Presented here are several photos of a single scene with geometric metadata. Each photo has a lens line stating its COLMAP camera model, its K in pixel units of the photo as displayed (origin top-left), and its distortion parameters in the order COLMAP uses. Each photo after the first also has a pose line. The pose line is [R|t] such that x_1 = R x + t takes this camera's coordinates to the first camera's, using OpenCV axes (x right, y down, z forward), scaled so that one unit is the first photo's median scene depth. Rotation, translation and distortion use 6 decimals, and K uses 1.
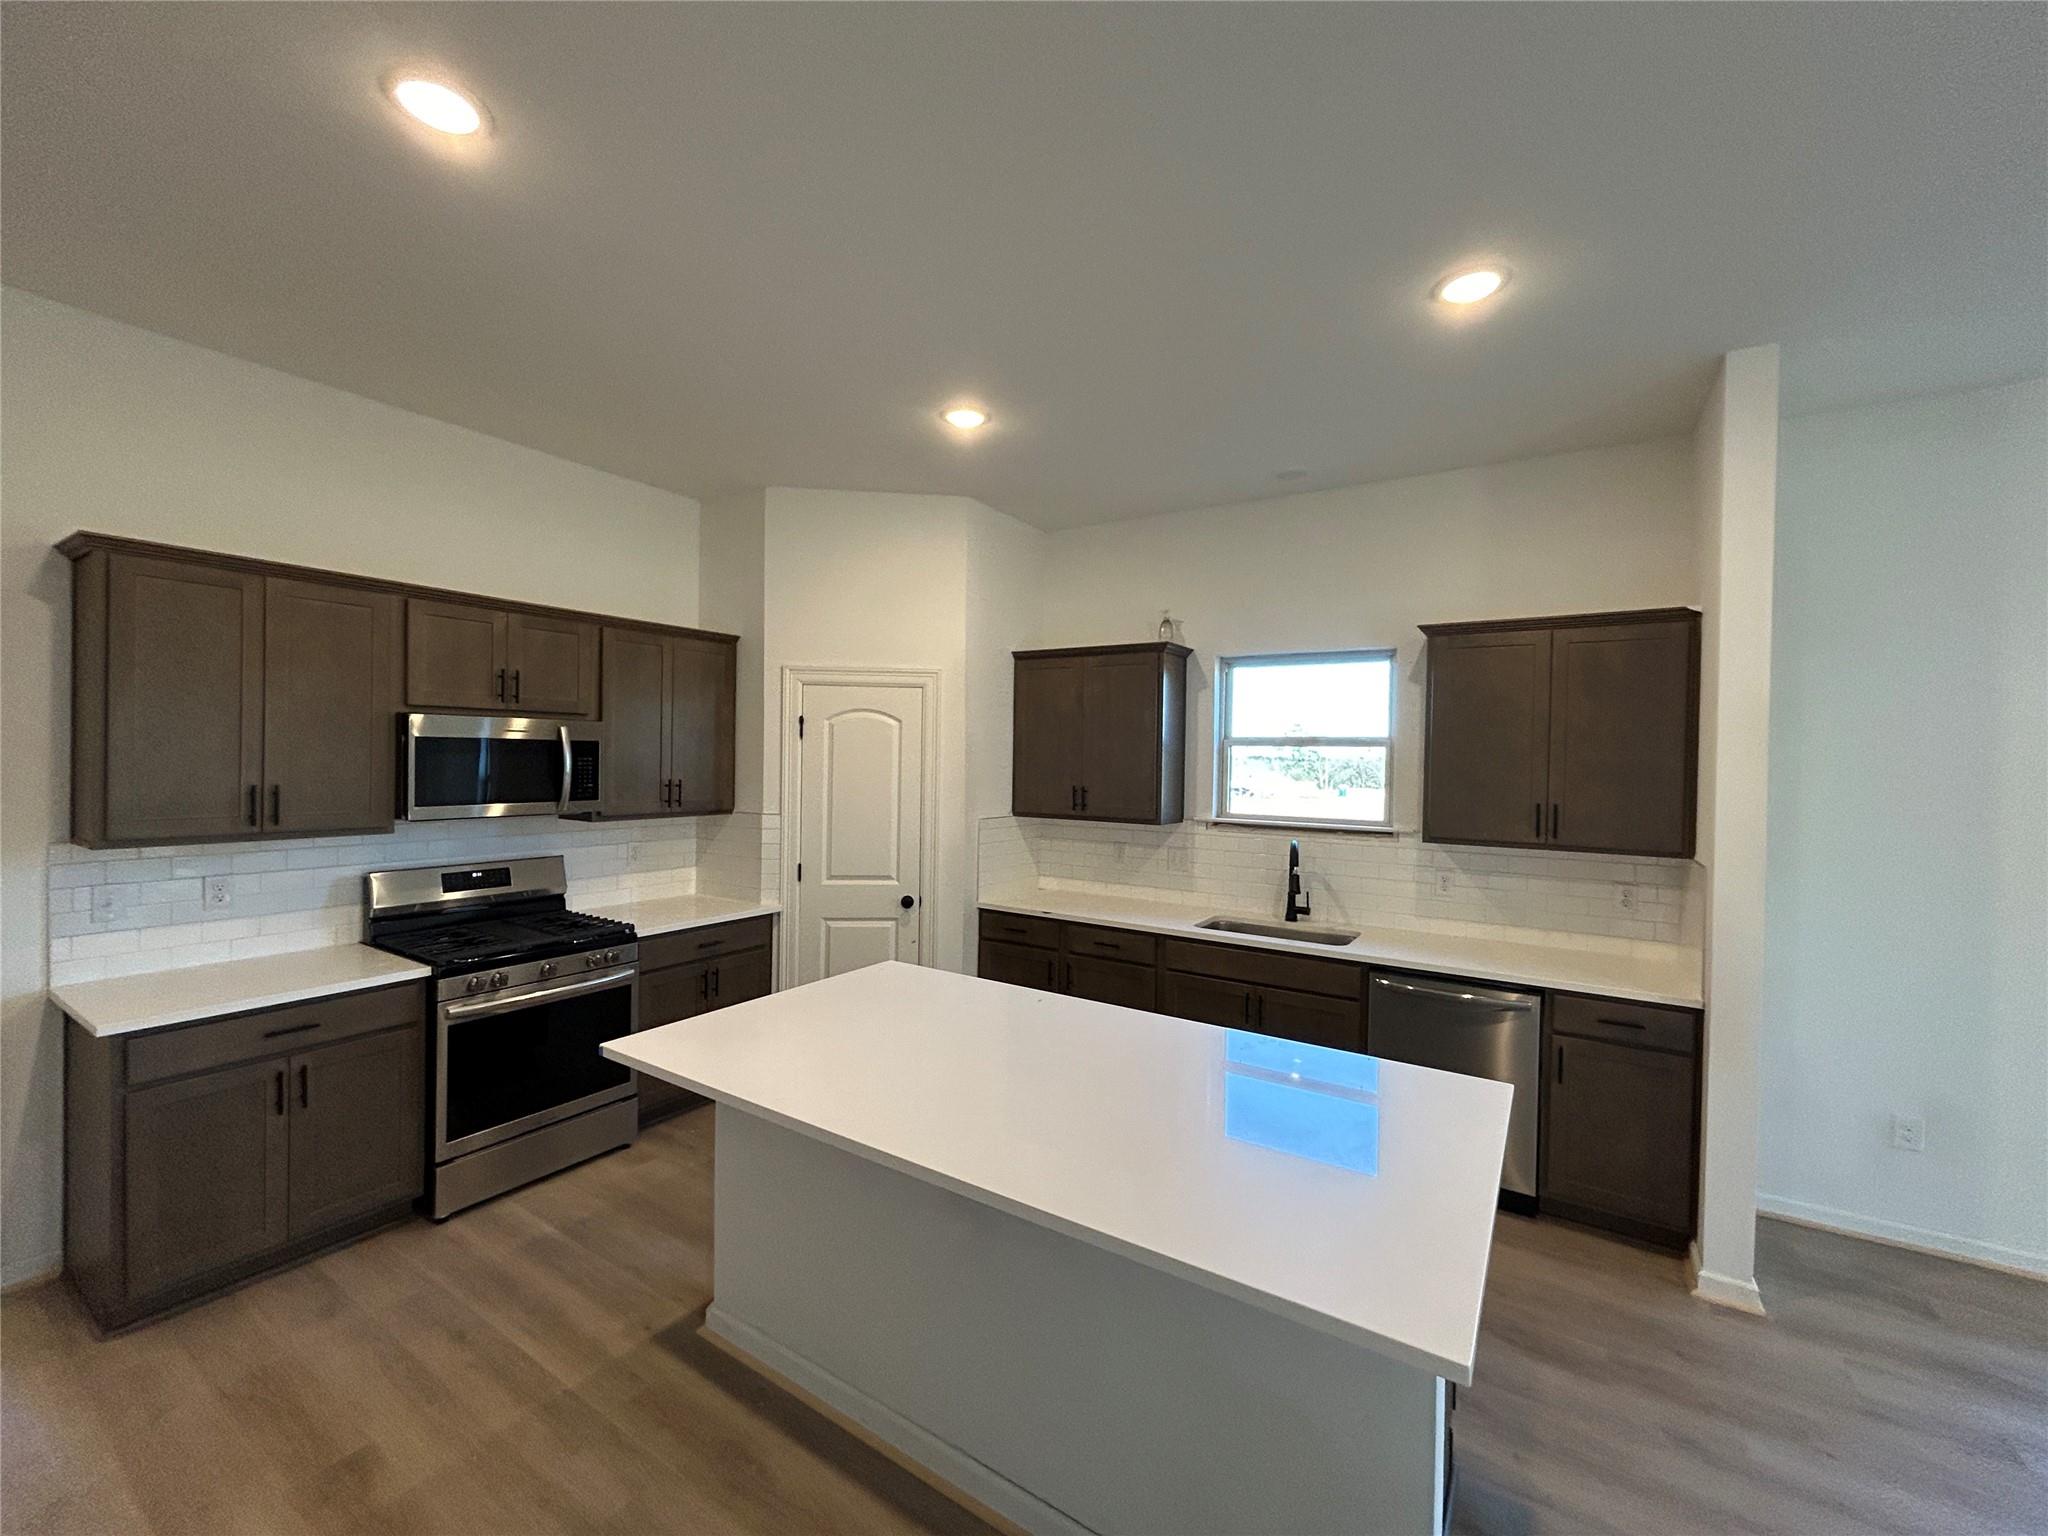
lens RADIAL K [[829.0, 0, 1018.0], [0, 829.0, 767.4], [0, 0, 1]] dist [-0.003850, 0.002989]
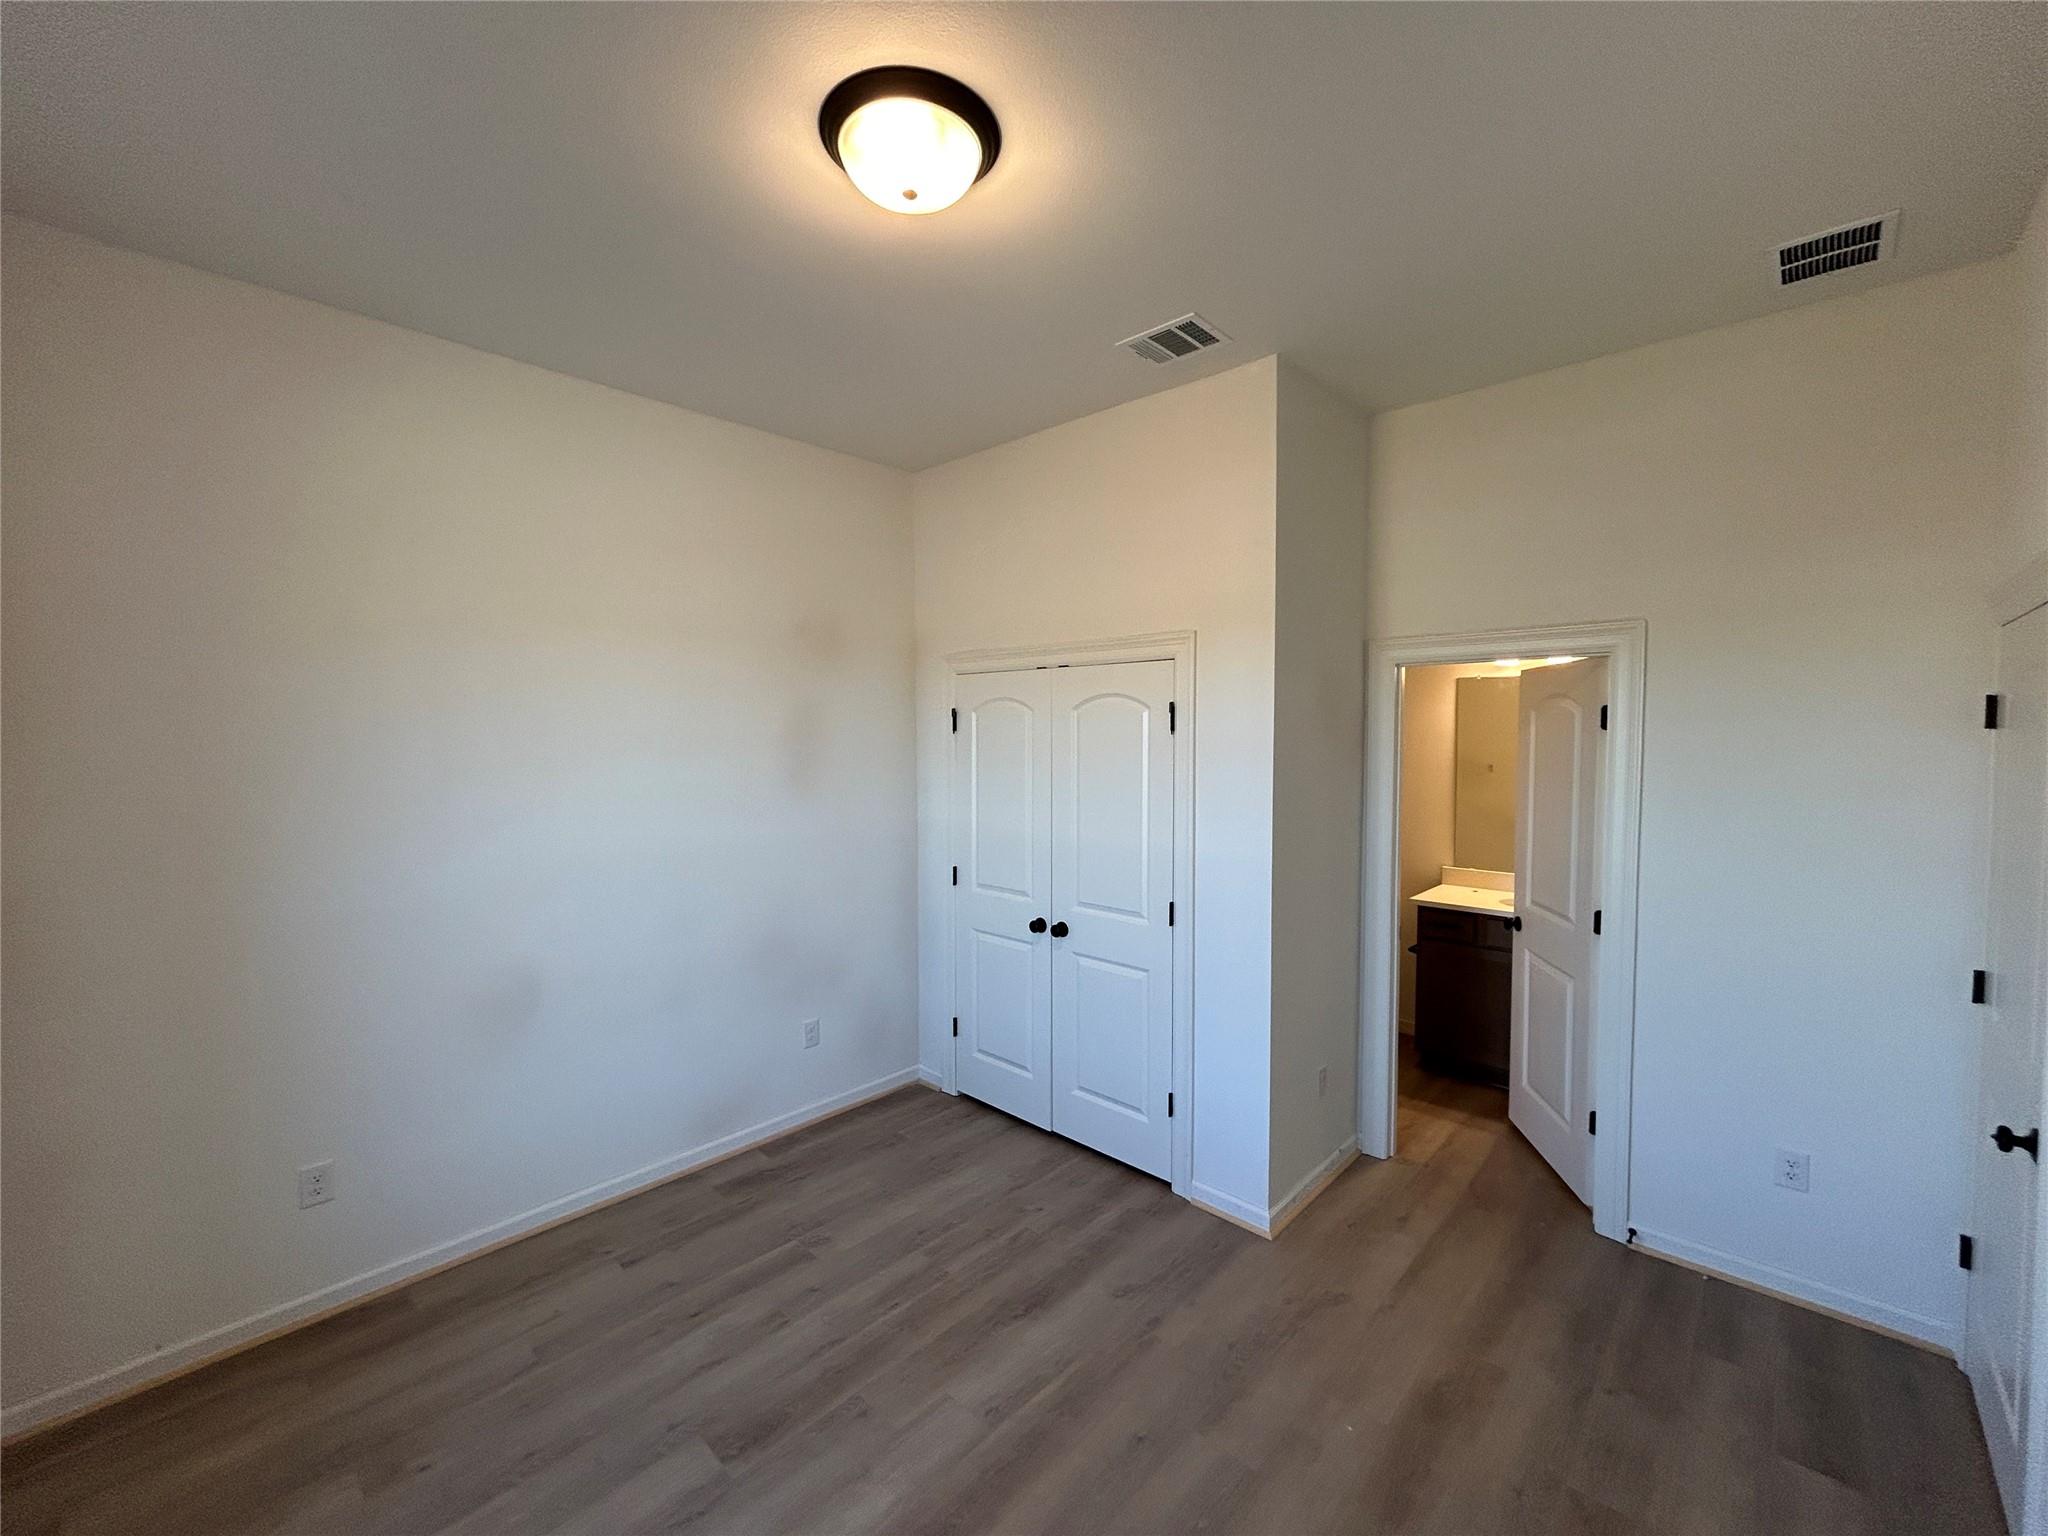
lens RADIAL K [[829.0, 0, 1018.0], [0, 829.0, 767.4], [0, 0, 1]] dist [-0.003850, 0.002989]
pose [[0.658920, -0.000238, -0.752213, 0.588493], [0.005075, 0.999979, 0.004130, 0.000298], [0.752196, -0.006539, 0.658907, 0.528354]]
